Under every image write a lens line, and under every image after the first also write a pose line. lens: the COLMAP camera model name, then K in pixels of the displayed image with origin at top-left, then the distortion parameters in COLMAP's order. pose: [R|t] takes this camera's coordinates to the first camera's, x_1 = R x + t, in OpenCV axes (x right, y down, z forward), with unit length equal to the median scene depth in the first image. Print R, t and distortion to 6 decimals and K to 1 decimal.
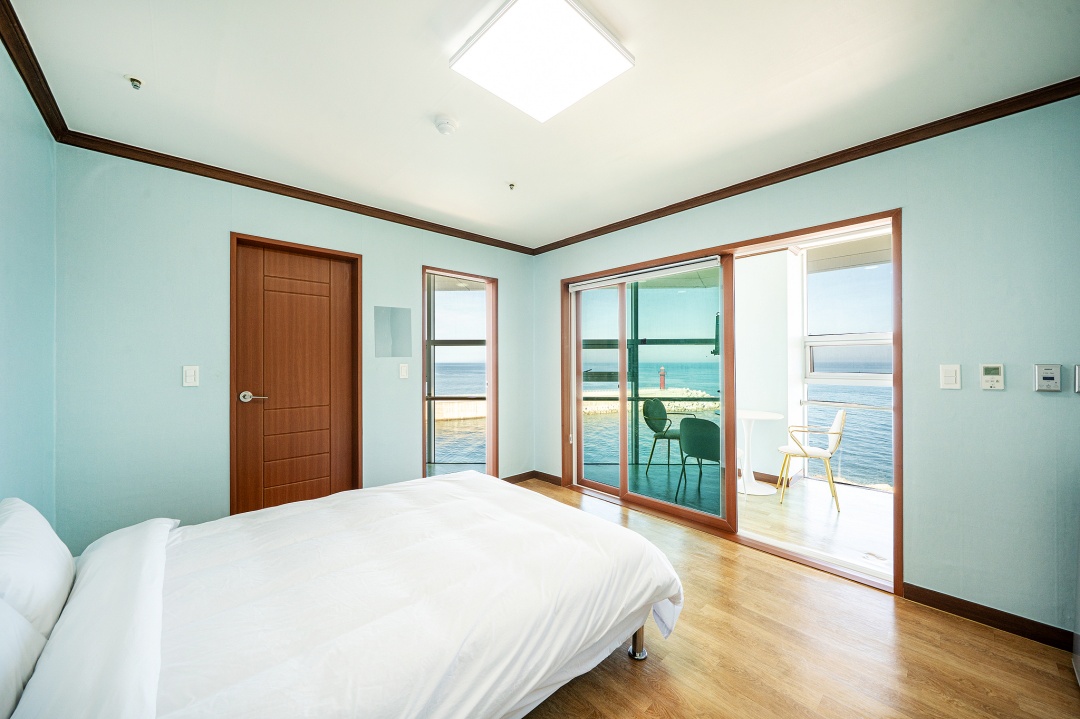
lens RADIAL K [[392.5, 0, 543.5], [0, 392.5, 361.4], [0, 0, 1]] dist [-0.000787, -0.000015]
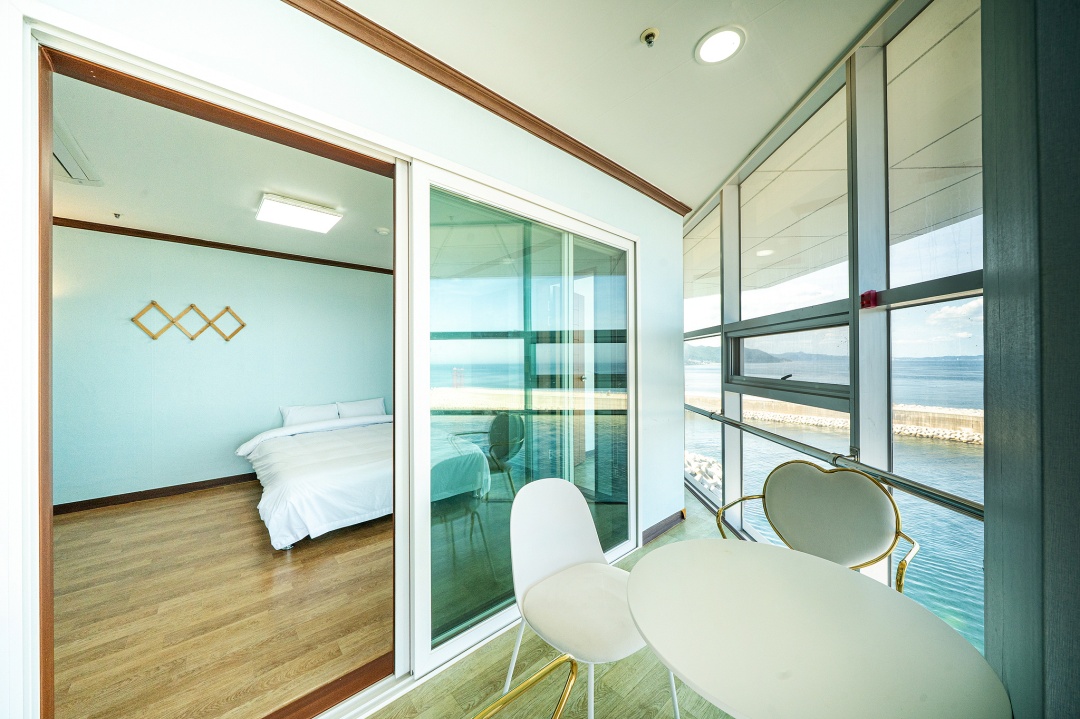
lens RADIAL K [[373.1, 0, 544.0], [0, 373.1, 357.8], [0, 0, 1]] dist [-0.001645, -0.000053]
pose [[-0.031175, -0.003875, -0.999506, 1.232576], [0.002367, 0.999989, -0.003951, 0.003049], [0.999511, -0.002489, -0.031165, 1.501111]]
